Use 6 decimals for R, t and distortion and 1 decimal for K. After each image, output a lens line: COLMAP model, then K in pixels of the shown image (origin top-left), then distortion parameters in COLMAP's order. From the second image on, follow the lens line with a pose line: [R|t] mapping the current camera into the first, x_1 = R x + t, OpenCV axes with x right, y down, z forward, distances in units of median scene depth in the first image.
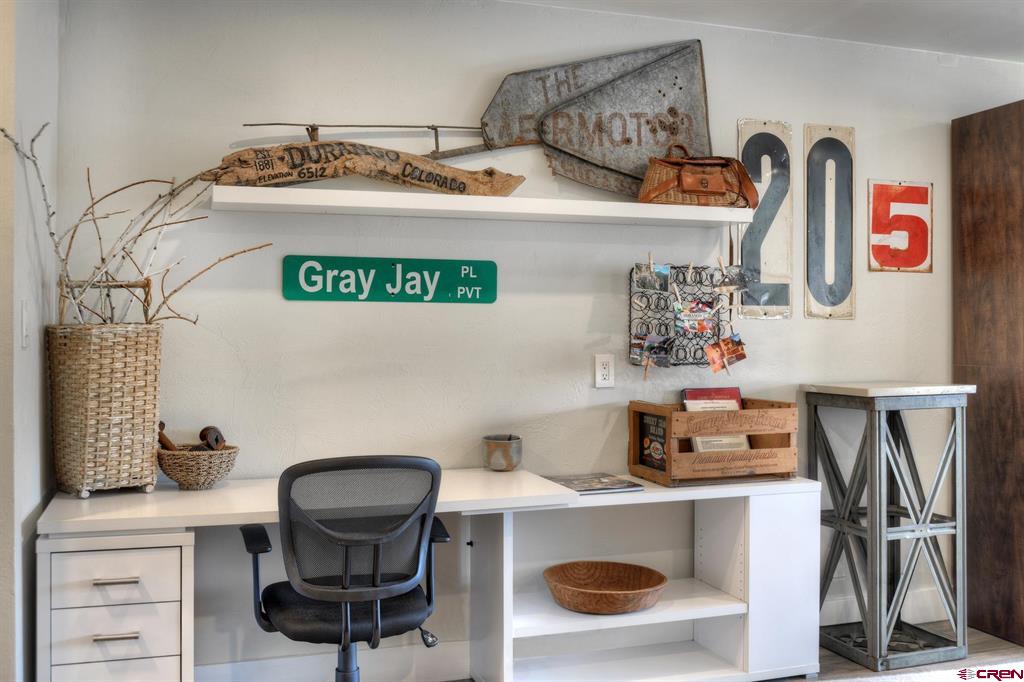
lens RADIAL K [[1078.5, 0, 516.0], [0, 1078.5, 340.9], [0, 0, 1]] dist [-0.045821, 0.000000]
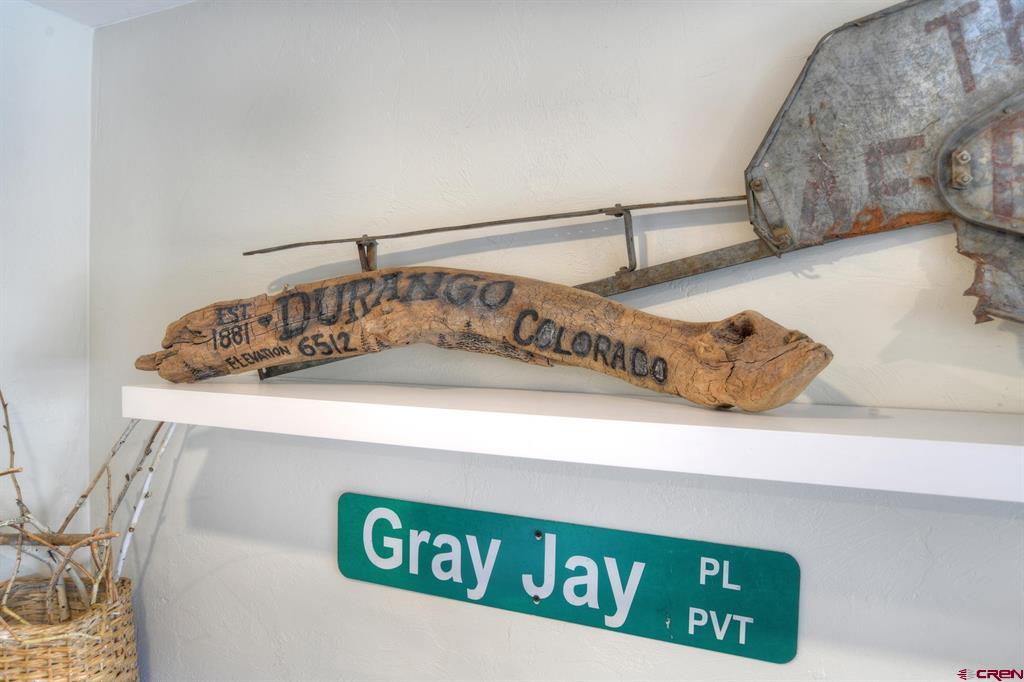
lens RADIAL K [[750.2, 0, 519.0], [0, 750.2, 337.4], [0, 0, 1]] dist [-0.062340, 0.011454]
pose [[0.692481, 0.026255, -0.720958, 0.099500], [-0.011203, 0.999608, 0.025642, -0.159888], [0.721349, -0.009680, 0.692504, 0.789950]]
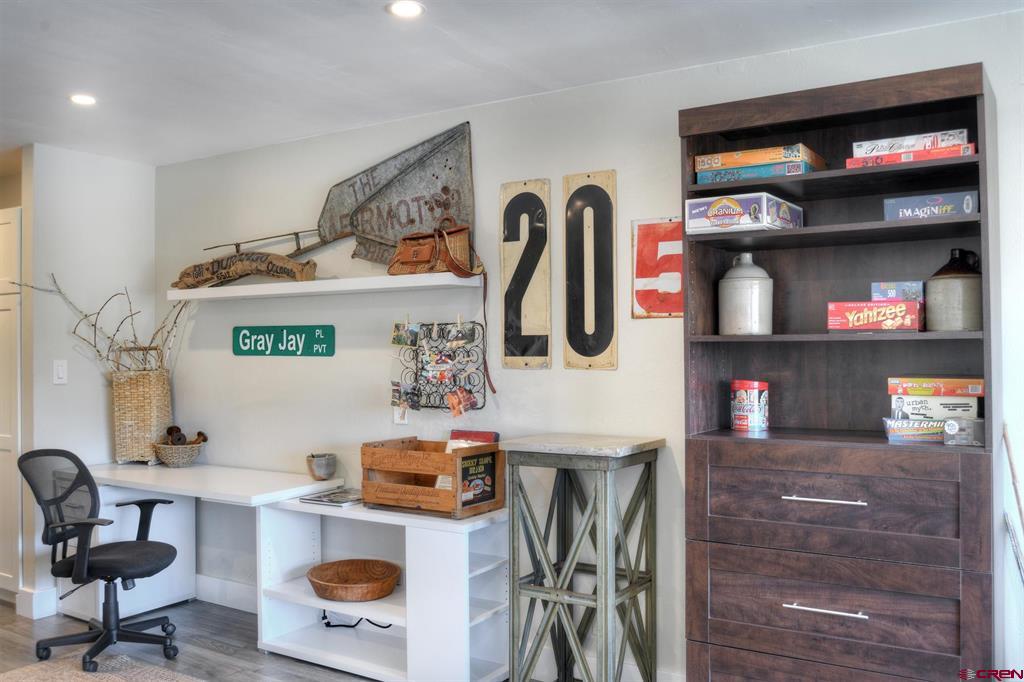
lens RADIAL K [[985.6, 0, 508.5], [0, 985.6, 337.9], [0, 0, 1]] dist [-0.056728, 0.000000]
pose [[0.559915, -0.009274, -0.828498, 1.173948], [-0.000278, 0.999935, -0.011381, -0.045781], [0.828550, 0.006602, 0.559877, 0.511301]]
